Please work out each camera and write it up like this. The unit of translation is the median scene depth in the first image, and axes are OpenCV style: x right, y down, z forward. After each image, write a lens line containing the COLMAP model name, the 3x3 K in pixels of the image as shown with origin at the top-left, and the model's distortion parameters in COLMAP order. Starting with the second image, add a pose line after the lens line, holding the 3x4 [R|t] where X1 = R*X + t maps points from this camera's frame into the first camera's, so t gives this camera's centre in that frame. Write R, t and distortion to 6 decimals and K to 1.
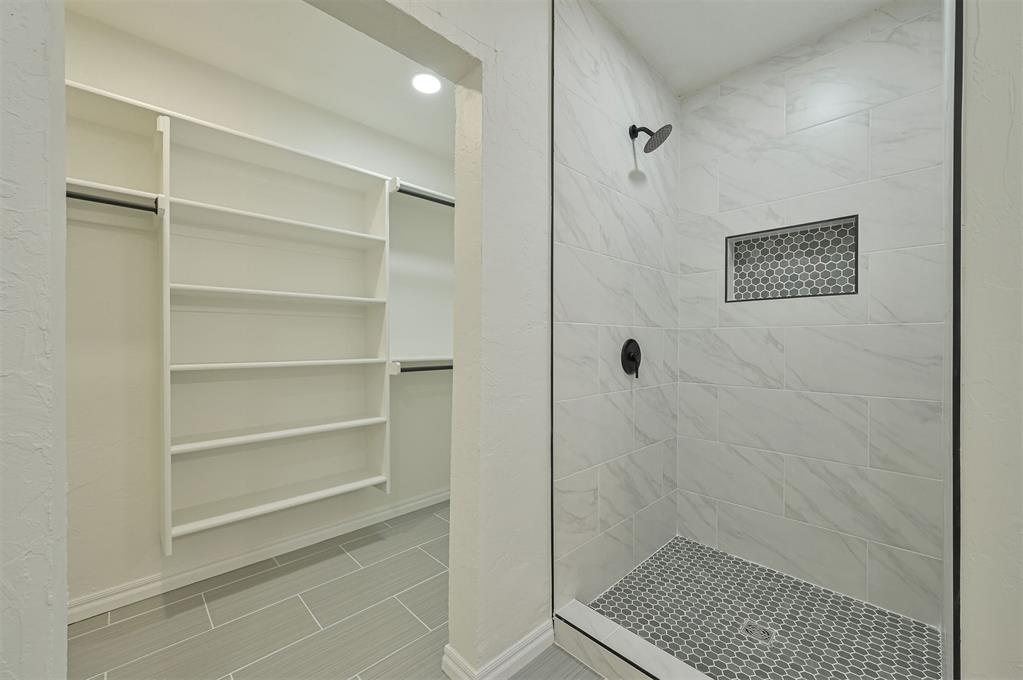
lens RADIAL K [[405.1, 0, 514.0], [0, 405.1, 342.9], [0, 0, 1]] dist [-0.000378, 0.000208]
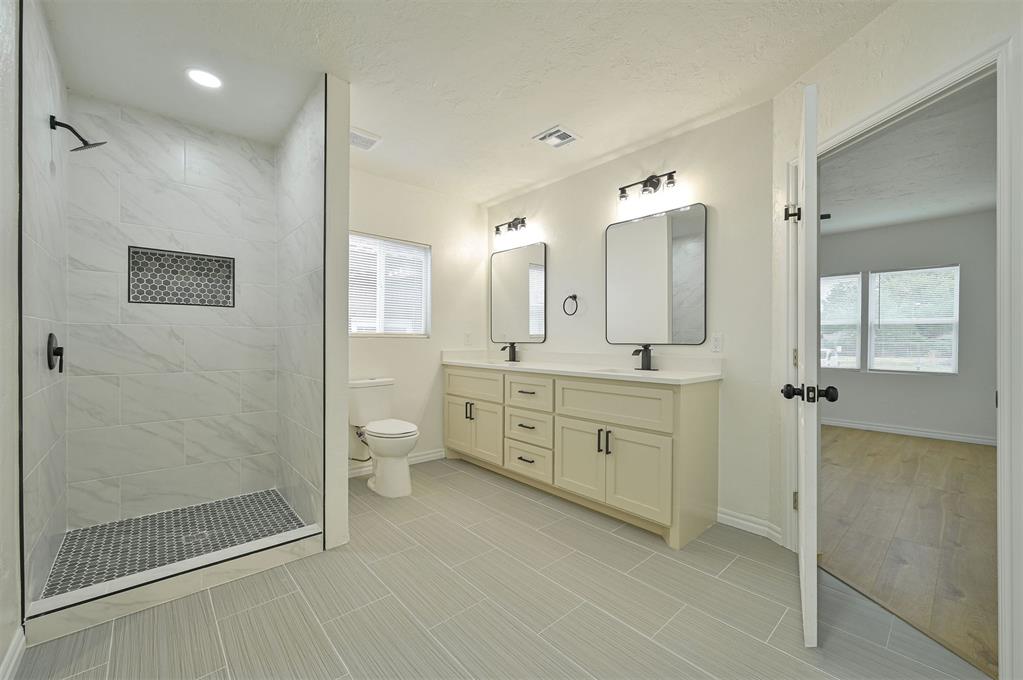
lens RADIAL K [[405.1, 0, 514.0], [0, 405.1, 342.9], [0, 0, 1]] dist [-0.000378, 0.000208]
pose [[0.037971, -0.008498, 0.999243, -0.631302], [-0.003399, 0.999957, 0.008633, 0.001810], [-0.999273, -0.003724, 0.037940, -0.150404]]
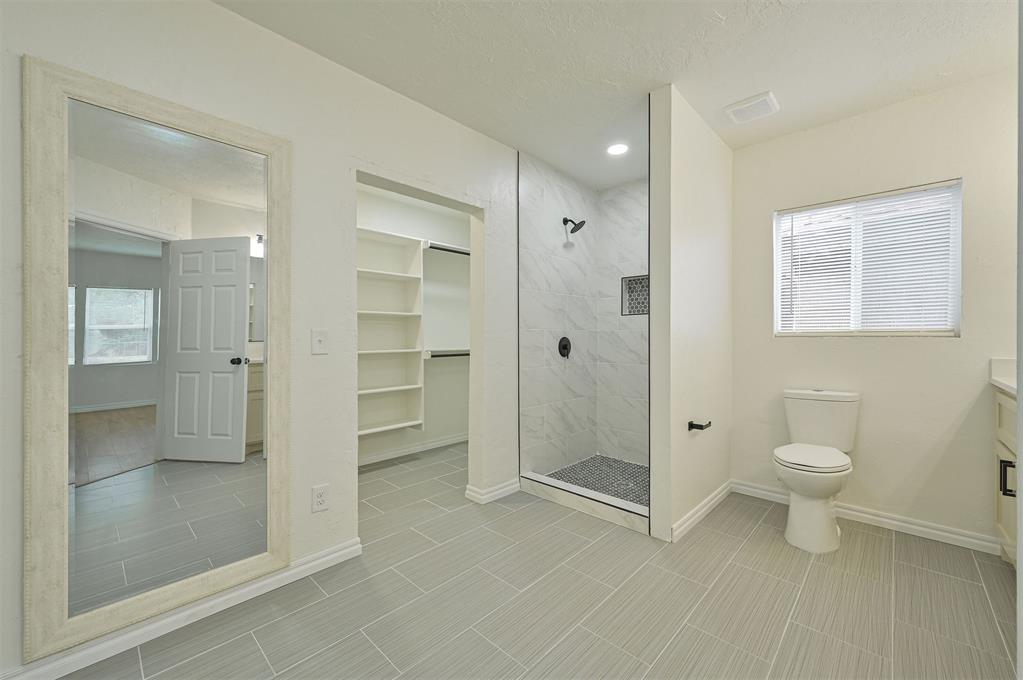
lens RADIAL K [[405.1, 0, 514.0], [0, 405.1, 342.9], [0, 0, 1]] dist [-0.000378, 0.000208]
pose [[0.999236, -0.004446, 0.038832, -0.003977], [0.004081, 0.999947, 0.009471, -0.001613], [-0.038872, -0.009305, 0.999201, -0.759393]]
